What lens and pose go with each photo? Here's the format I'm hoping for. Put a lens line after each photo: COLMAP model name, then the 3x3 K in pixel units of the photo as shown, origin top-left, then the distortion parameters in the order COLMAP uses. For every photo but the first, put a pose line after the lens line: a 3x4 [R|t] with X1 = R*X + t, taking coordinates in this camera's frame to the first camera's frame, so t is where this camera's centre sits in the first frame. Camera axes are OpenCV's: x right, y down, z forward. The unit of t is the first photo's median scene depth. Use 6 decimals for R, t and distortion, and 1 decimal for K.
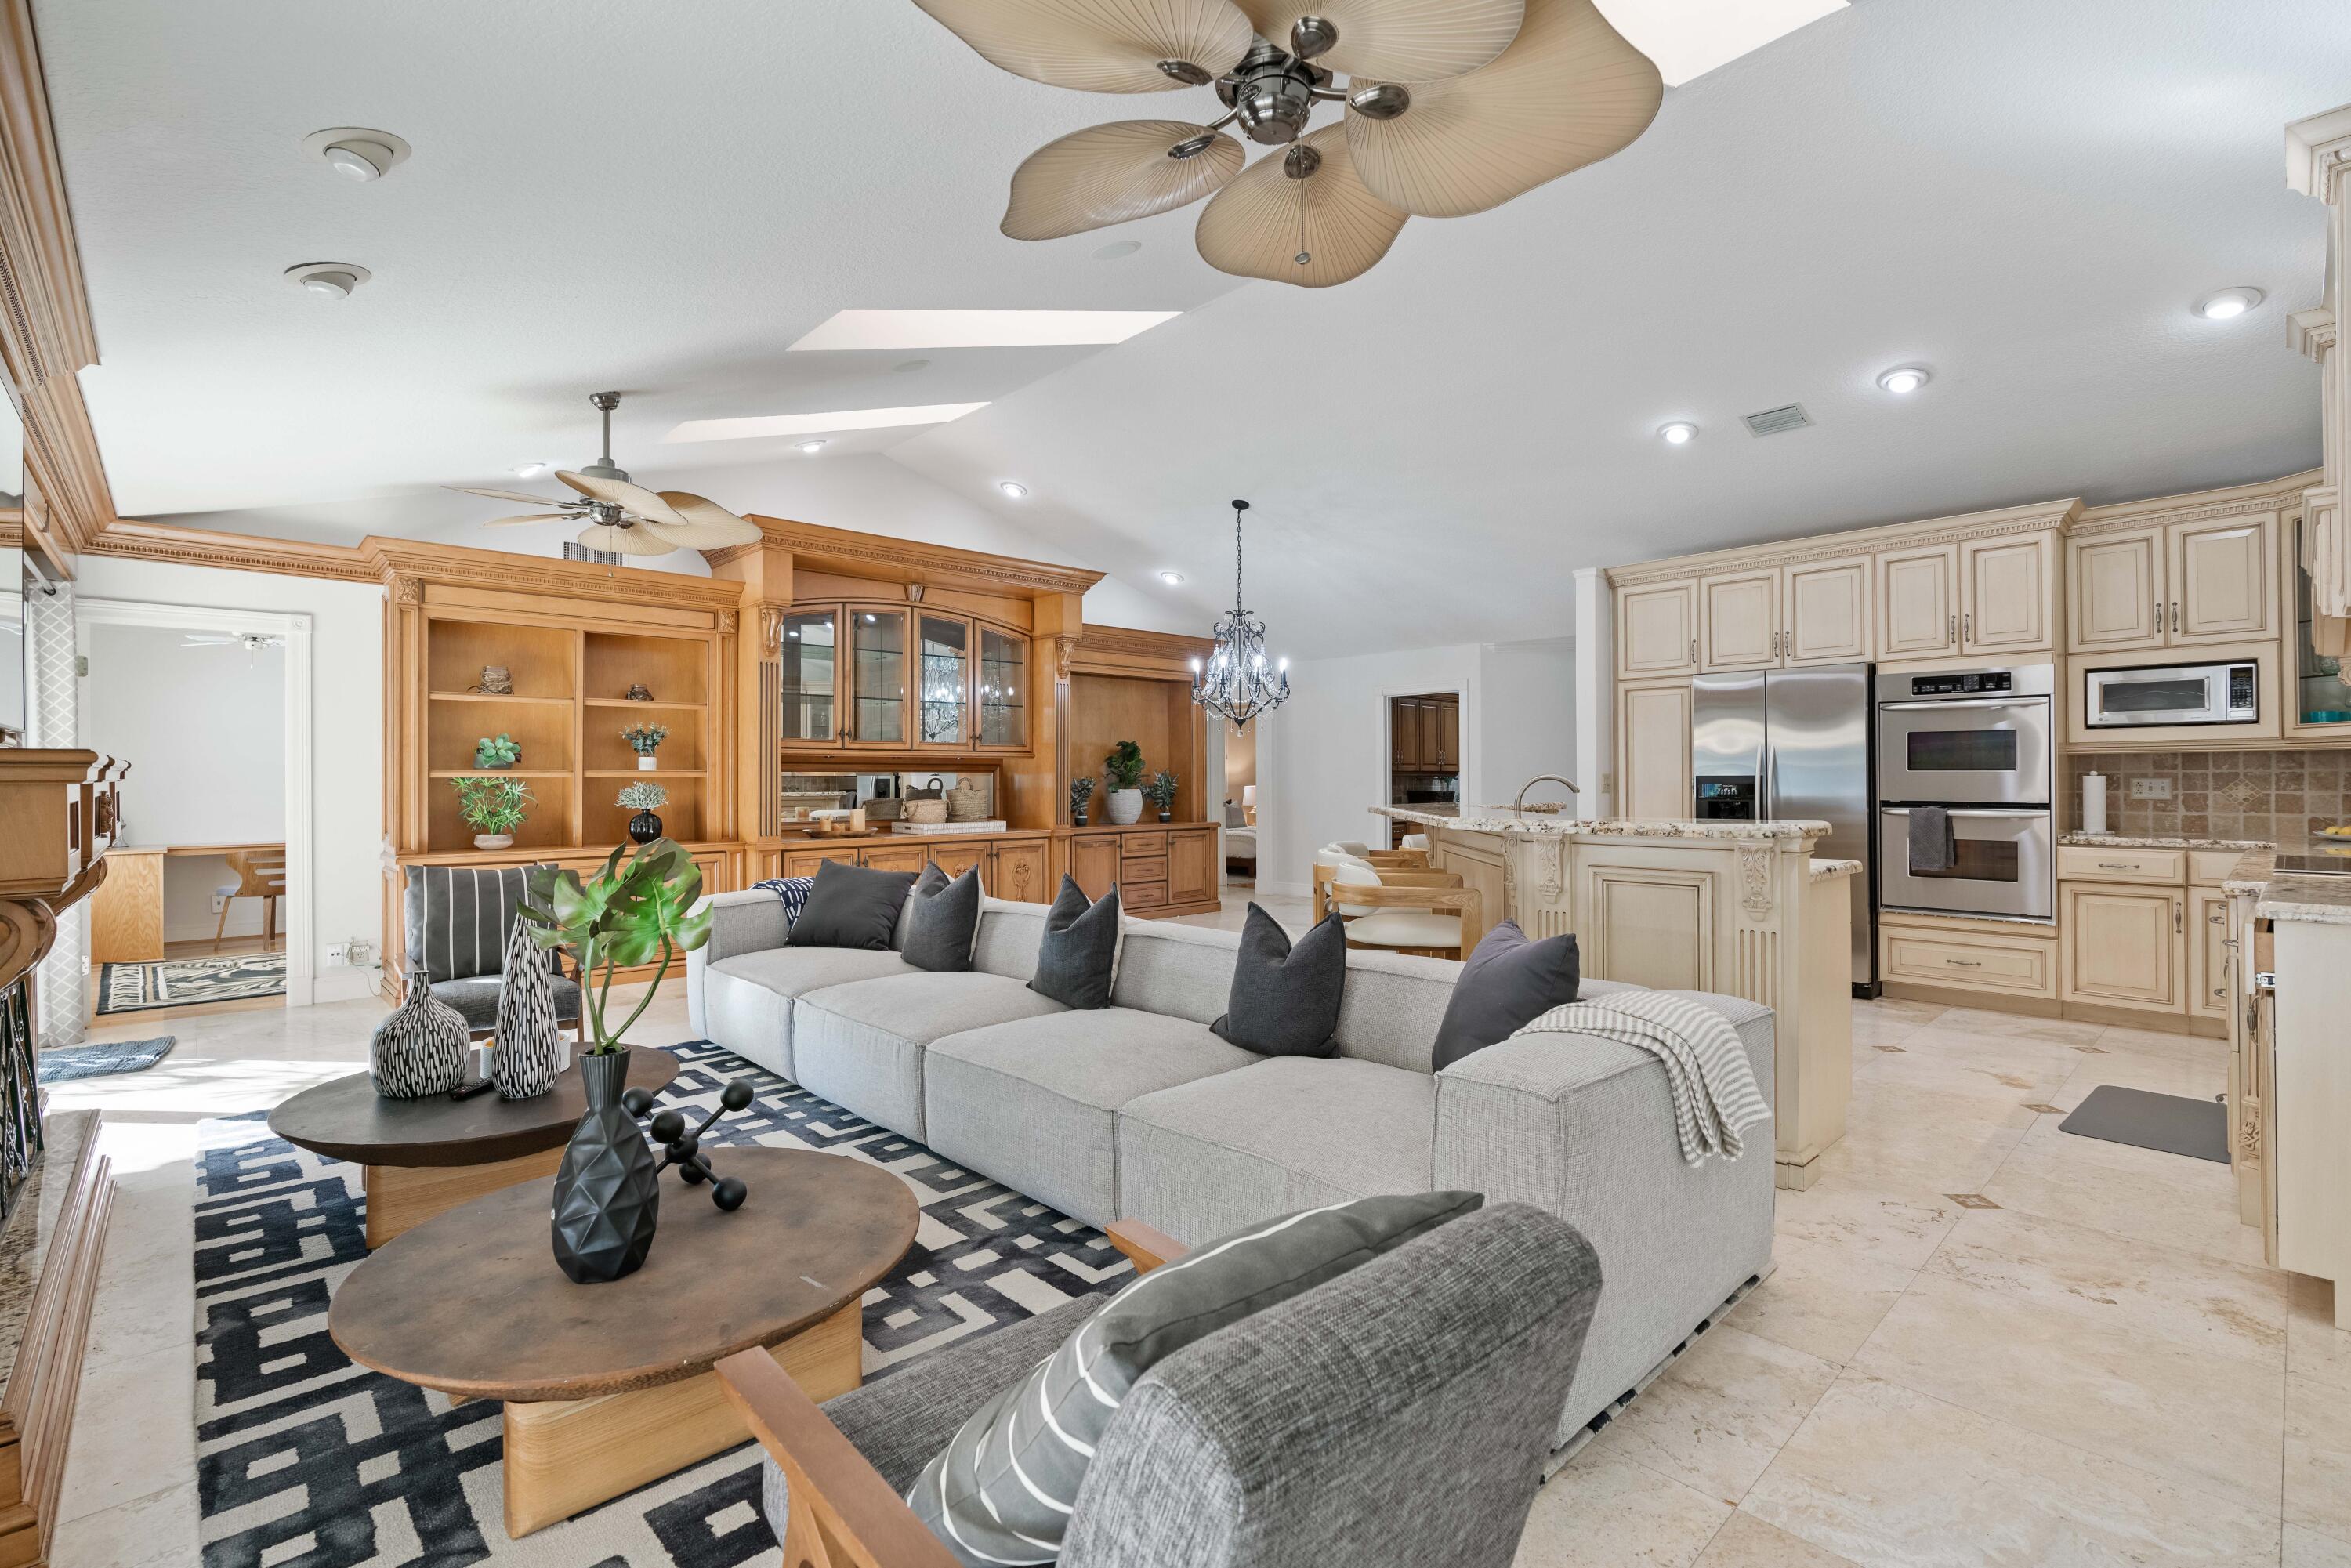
lens RADIAL K [[1057.5, 0, 1165.5], [0, 1057.5, 773.1], [0, 0, 1]] dist [-0.011308, 0.004835]
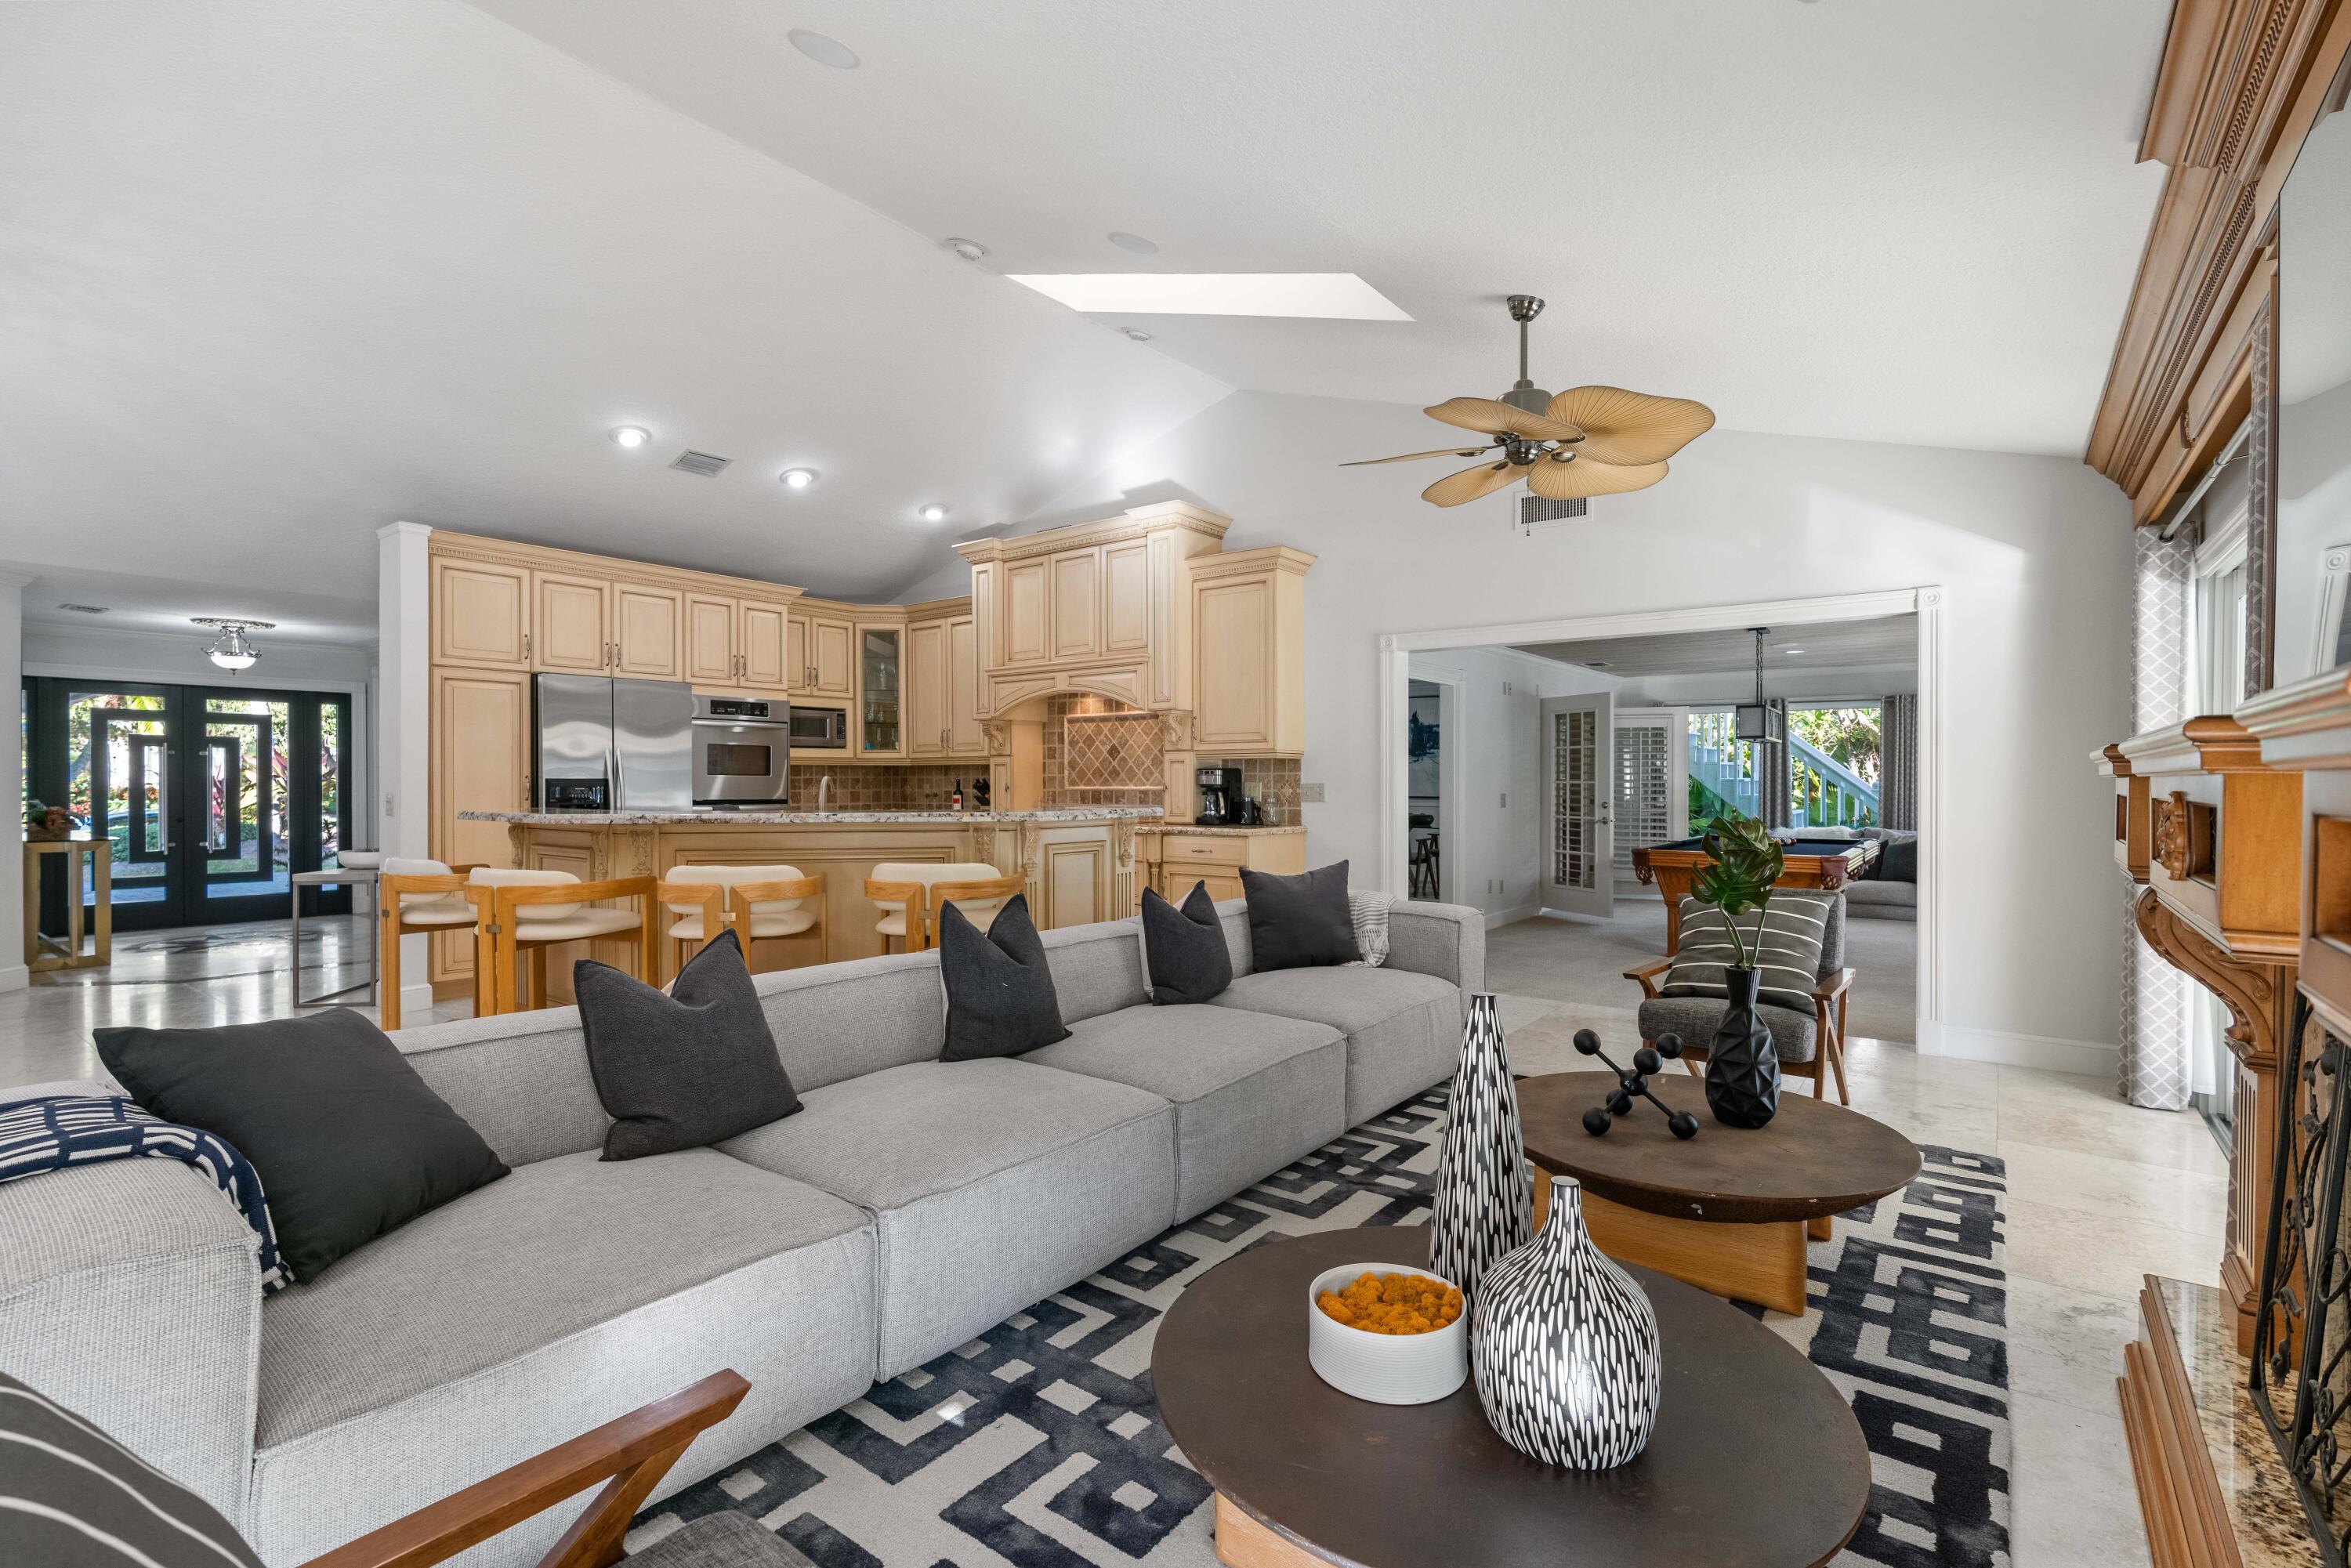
lens RADIAL K [[1080.0, 0, 1167.9], [0, 1080.0, 780.6], [0, 0, 1]] dist [-0.009266, 0.000751]
pose [[-0.159530, 0.003136, 0.987188, -0.643741], [-0.003185, 0.999988, -0.003692, 0.007257], [-0.987188, -0.003733, -0.159518, 0.697682]]
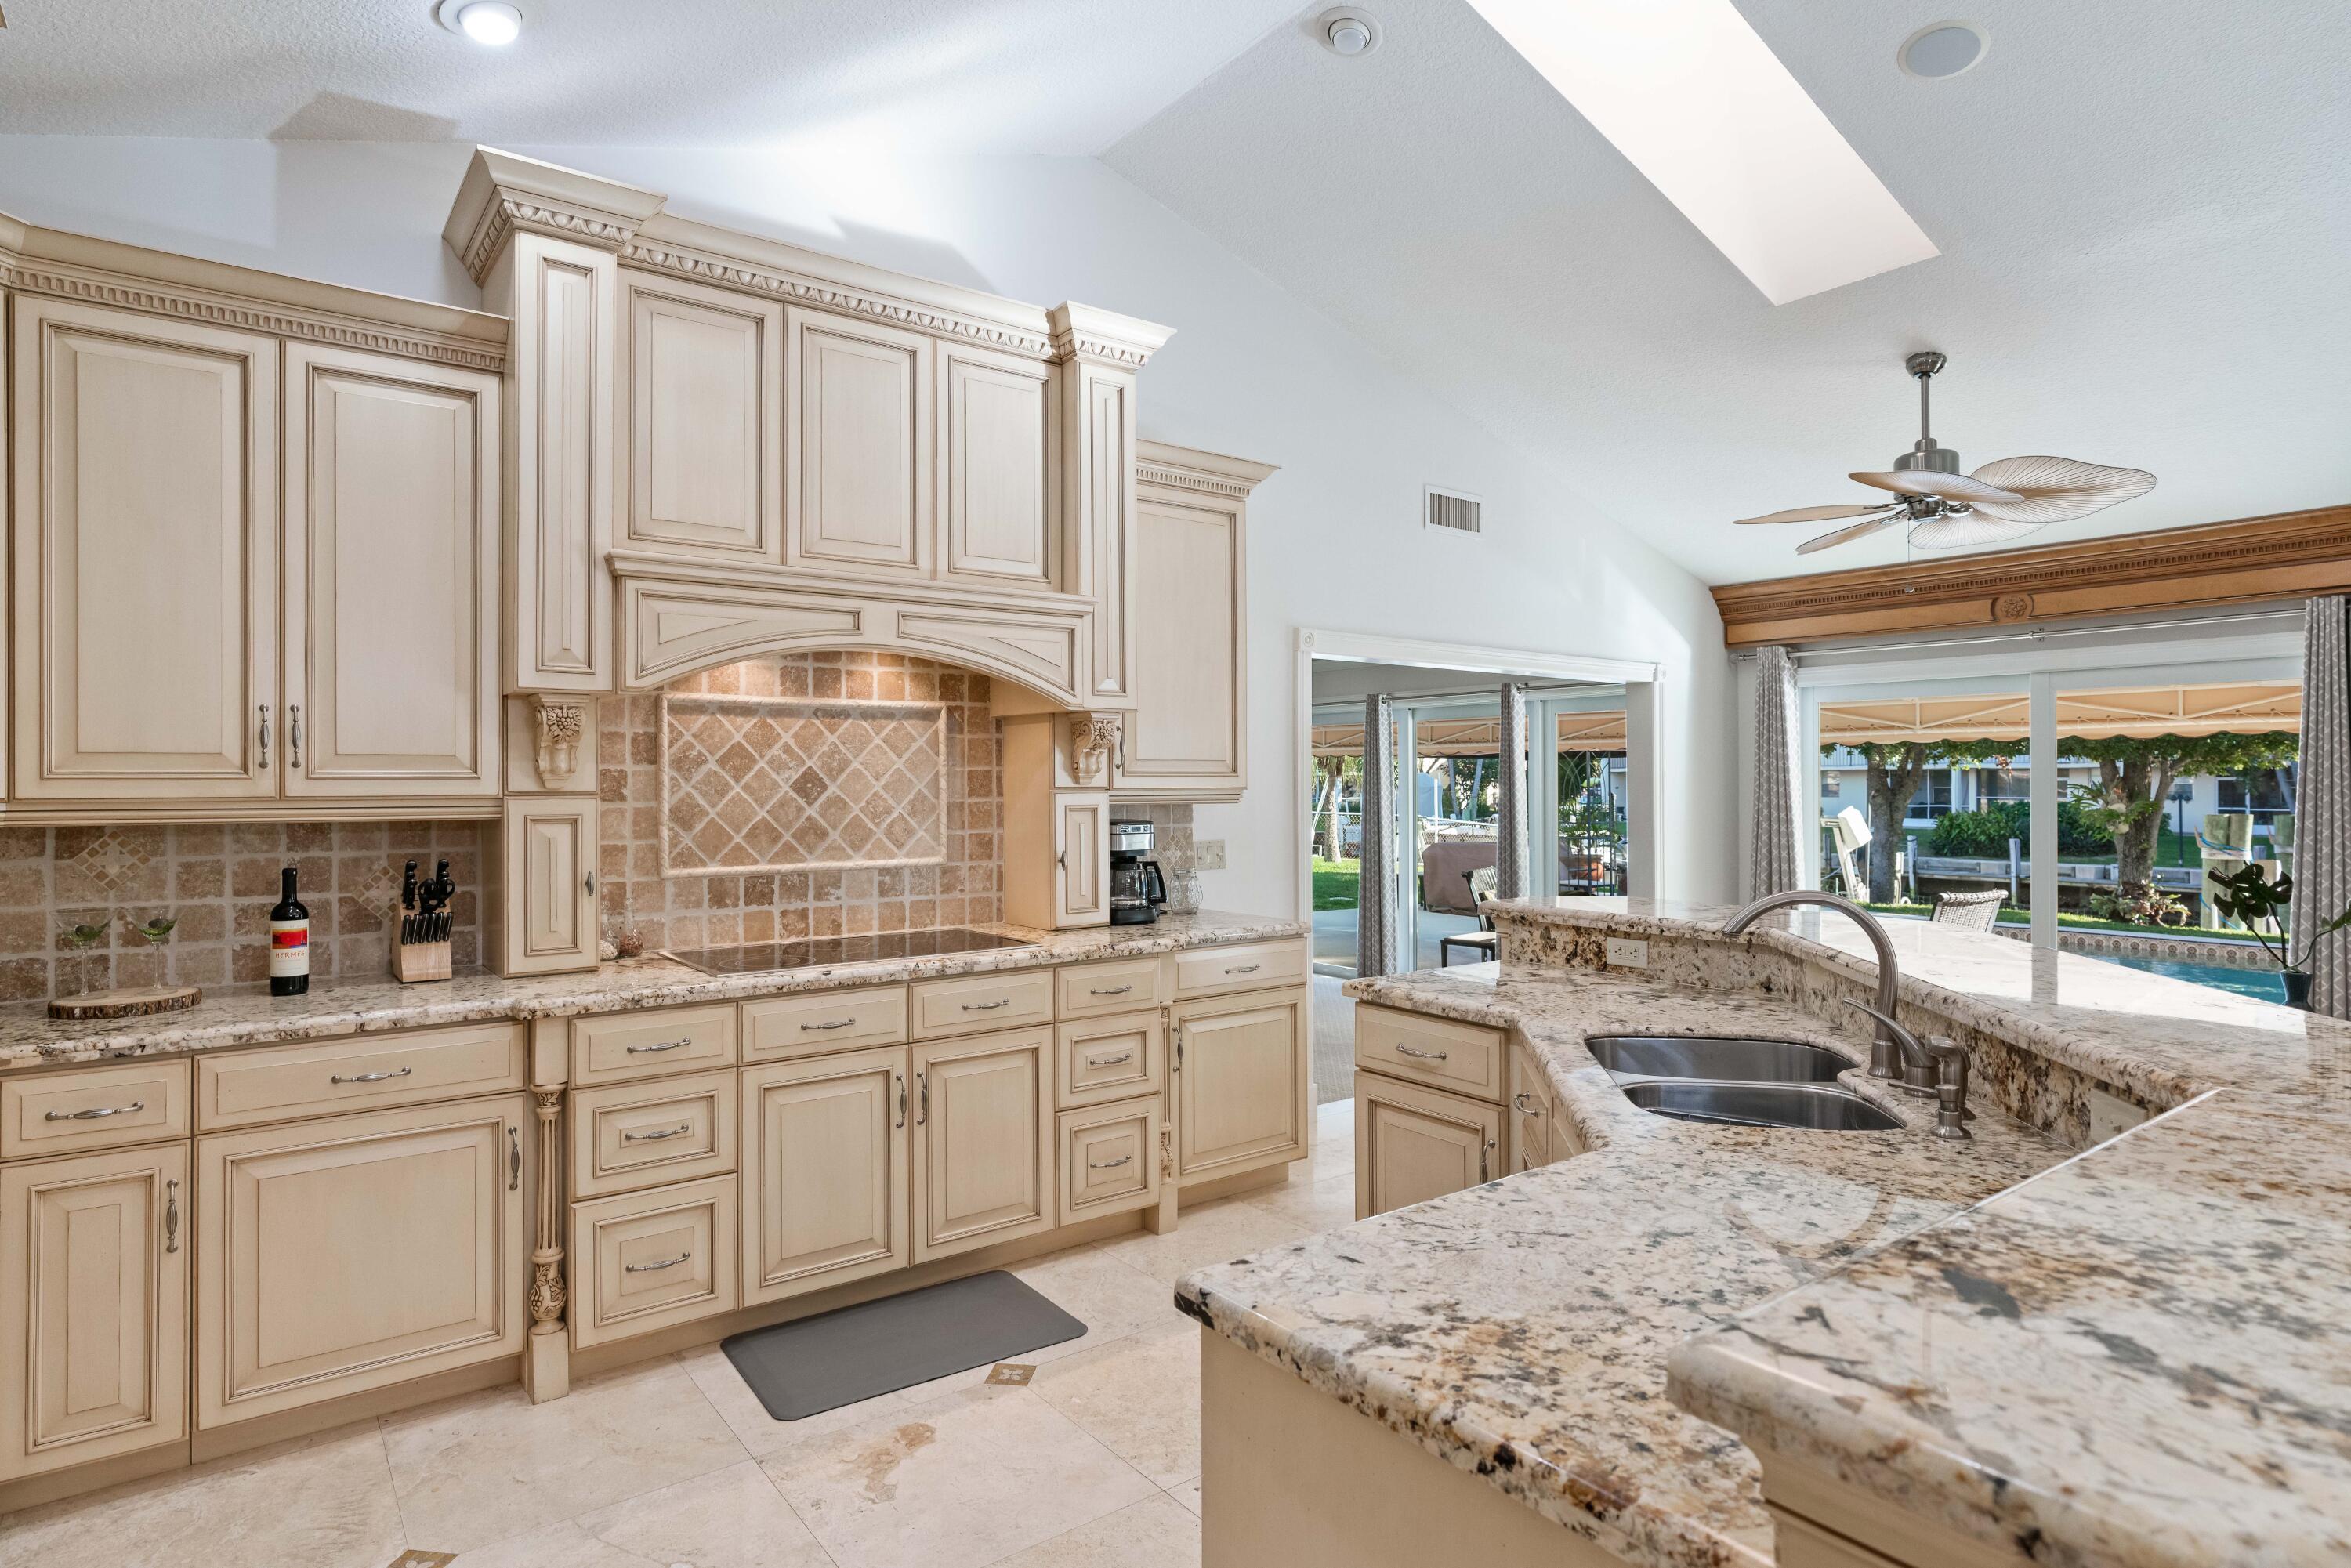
lens RADIAL K [[1257.0, 0, 1155.2], [0, 1257.0, 777.0], [0, 0, 1]] dist [-0.005213, -0.000534]
pose [[-0.993715, 0.007516, 0.111690, 0.459742], [0.006317, 0.999919, -0.011083, -0.030345], [-0.111764, -0.010308, -0.993681, 1.242868]]
